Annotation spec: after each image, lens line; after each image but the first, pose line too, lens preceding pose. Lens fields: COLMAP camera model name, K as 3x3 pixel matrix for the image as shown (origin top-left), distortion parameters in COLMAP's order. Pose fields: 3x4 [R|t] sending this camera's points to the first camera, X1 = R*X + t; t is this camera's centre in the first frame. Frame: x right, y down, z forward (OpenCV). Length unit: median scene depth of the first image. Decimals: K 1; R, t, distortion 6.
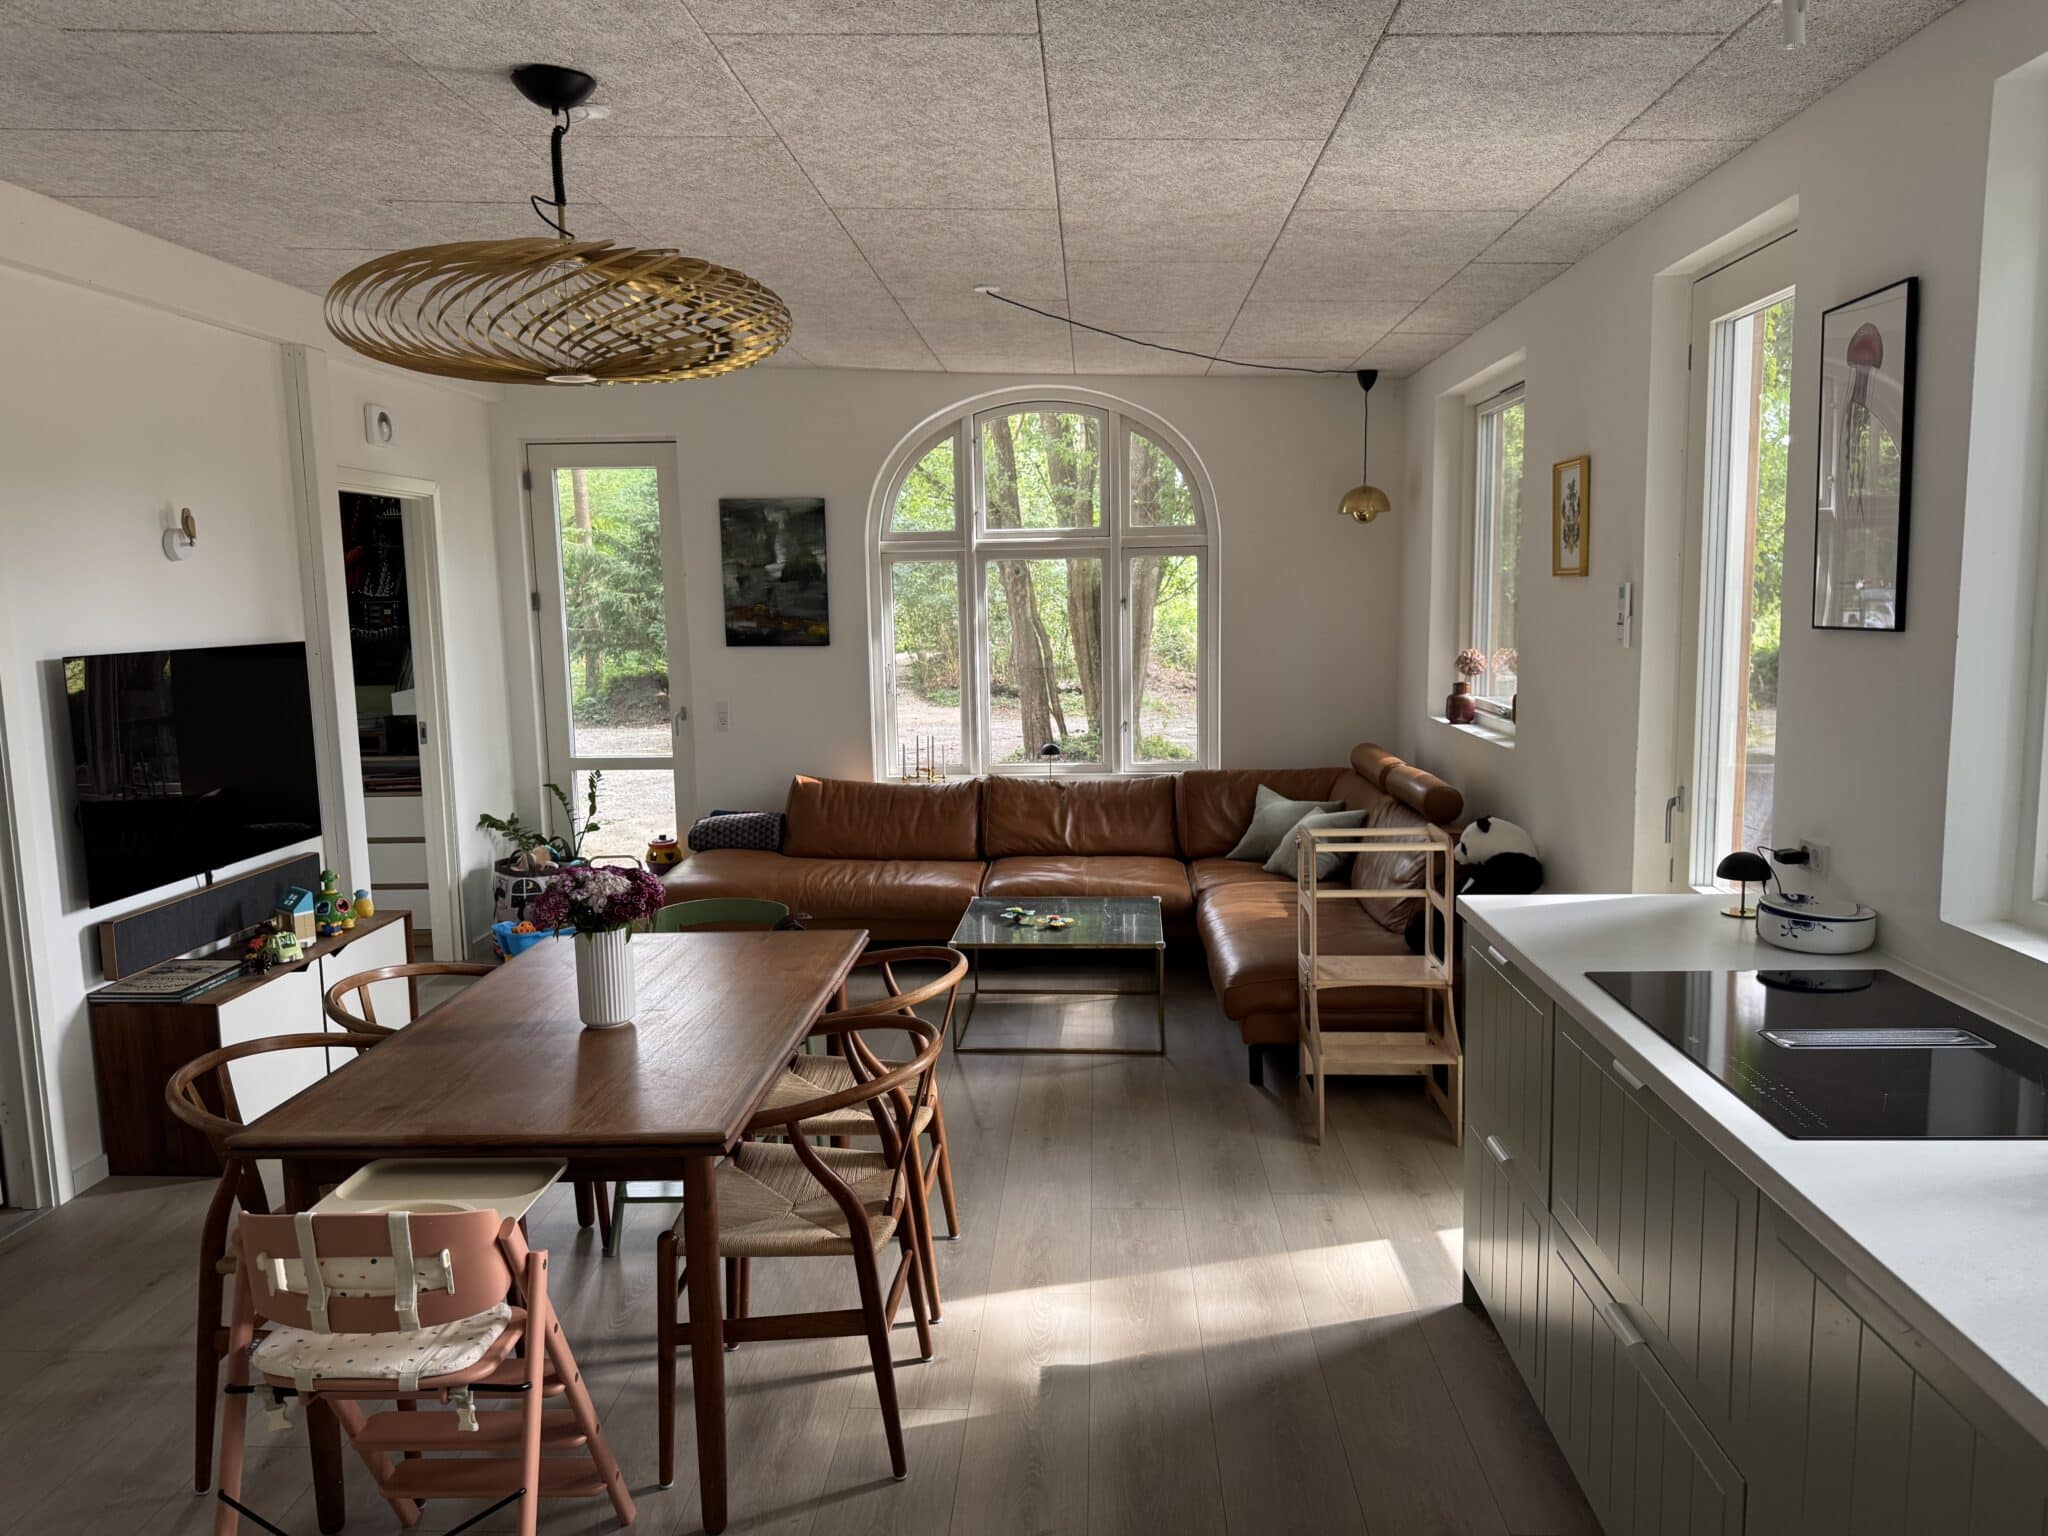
lens RADIAL K [[1438.7, 0, 1024.0], [0, 1438.7, 768.0], [0, 0, 1]] dist [0.147556, -0.000363]
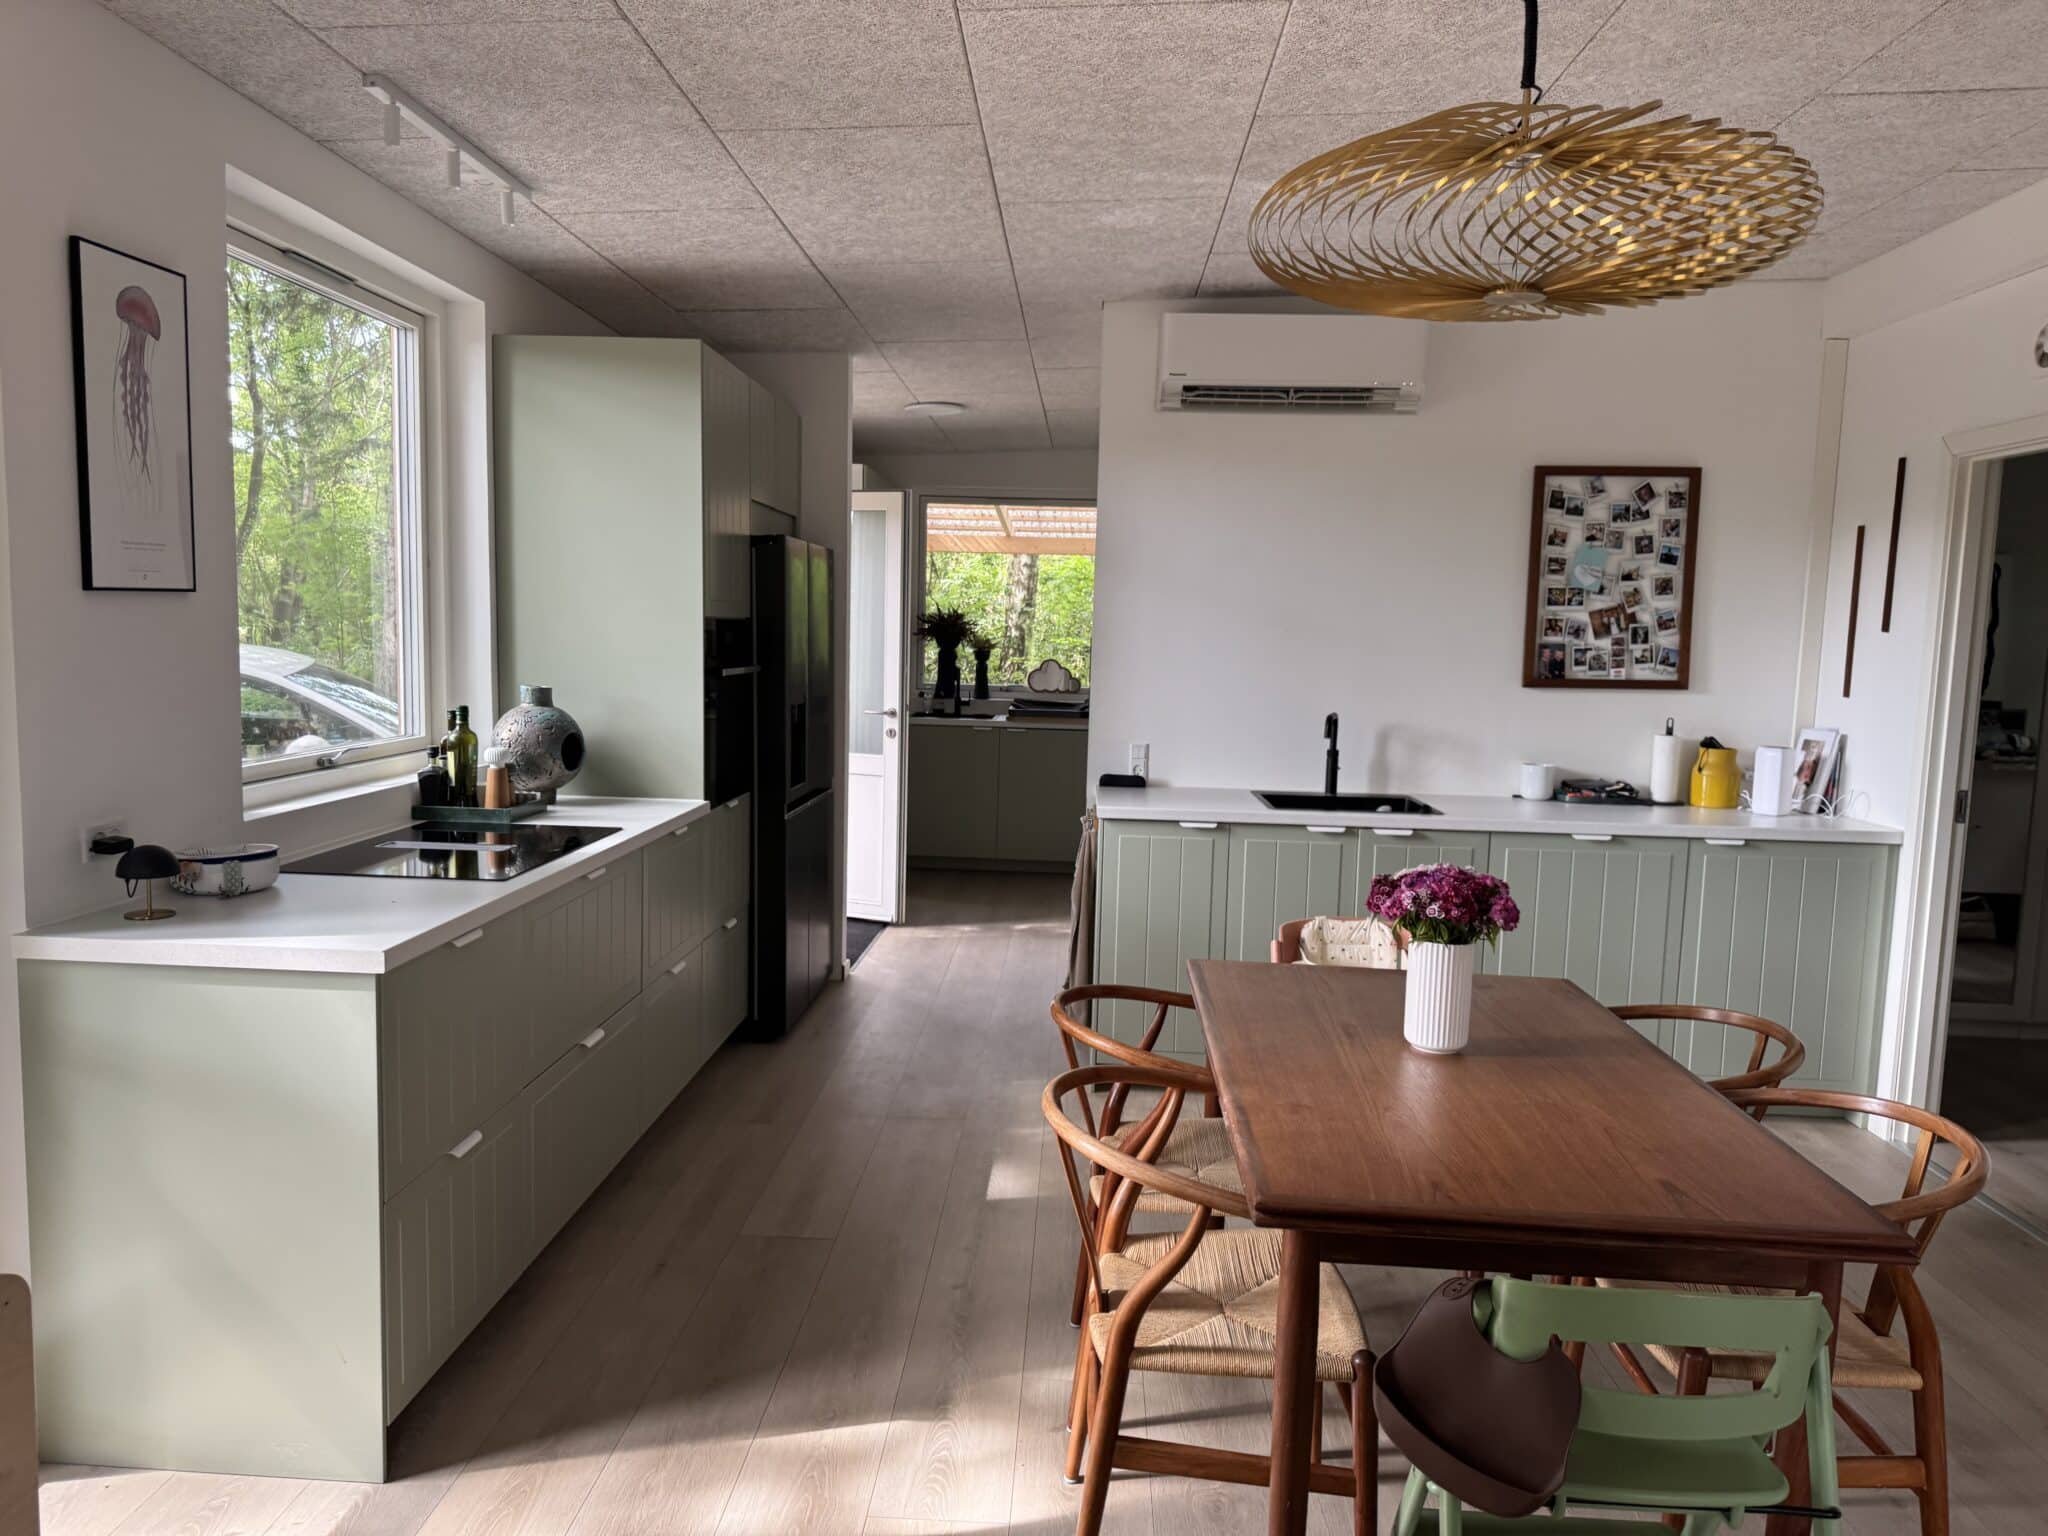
lens RADIAL K [[1438.7, 0, 1024.0], [0, 1438.7, 768.0], [0, 0, 1]] dist [0.147556, -0.000363]
pose [[-0.999974, -0.006906, -0.002250, -0.032851], [-0.007237, 0.973887, 0.226918, -0.193799], [0.000624, 0.226929, -0.973911, 1.832095]]
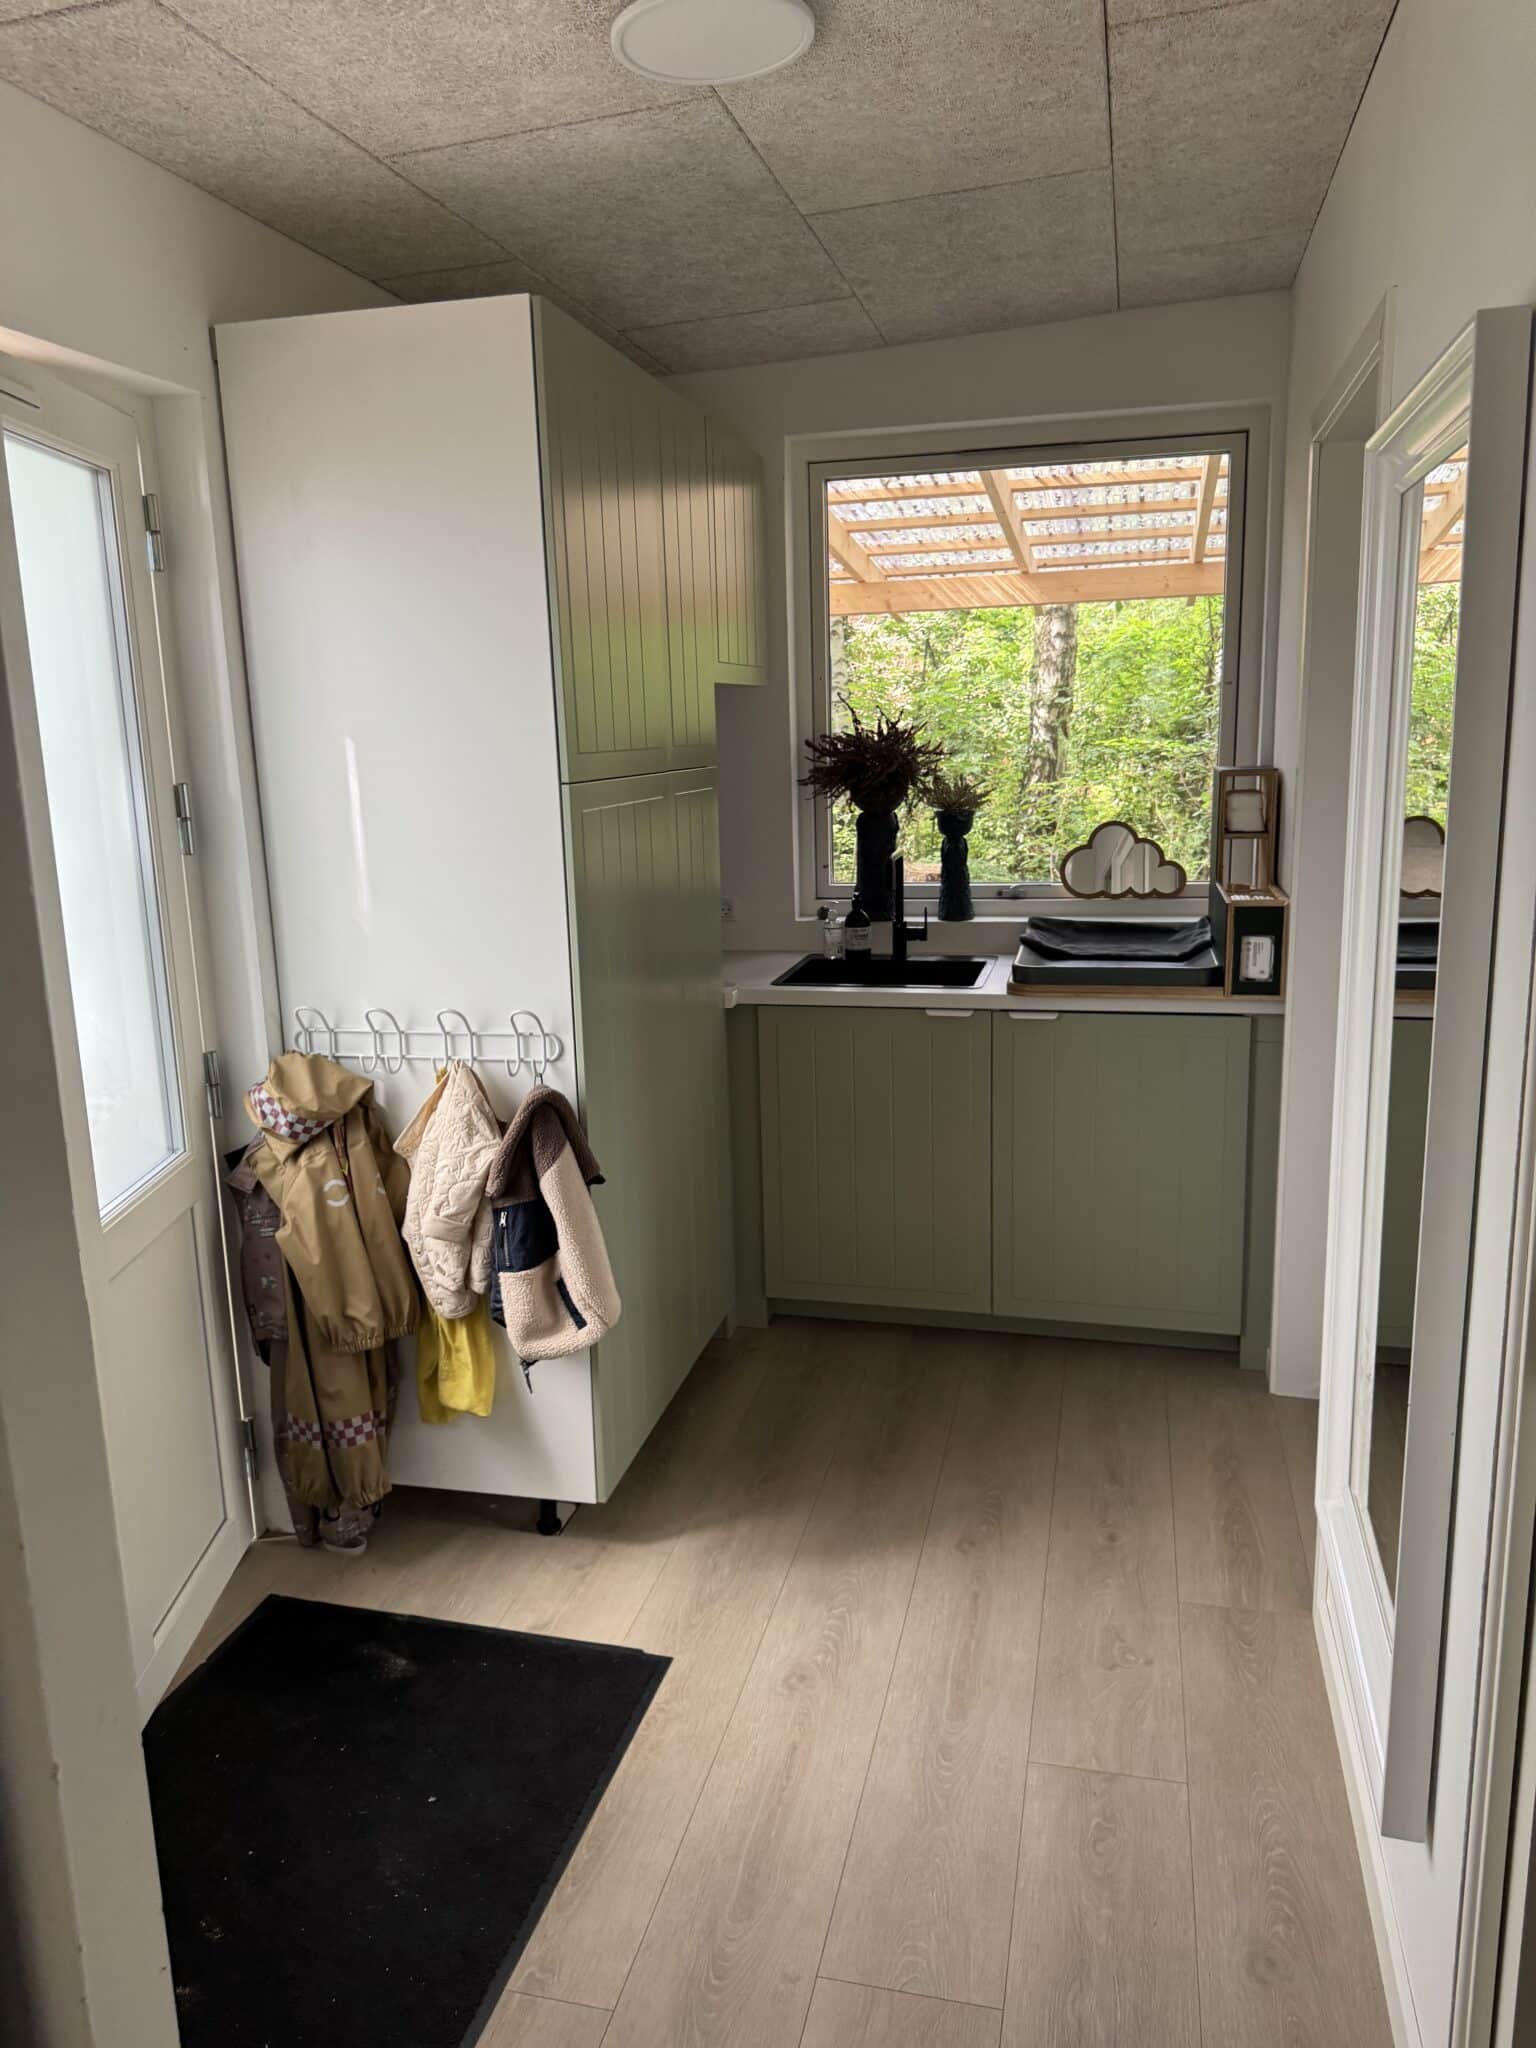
lens RADIAL K [[1438.7, 0, 768.0], [0, 1438.7, 1024.0], [0, 0, 1]] dist [0.147556, -0.000363]
pose [[-0.980400, 0.010679, 0.196728, -0.033060], [0.074767, 0.944001, 0.321360, -0.190300], [-0.182279, 0.329770, -0.926297, 1.800984]]
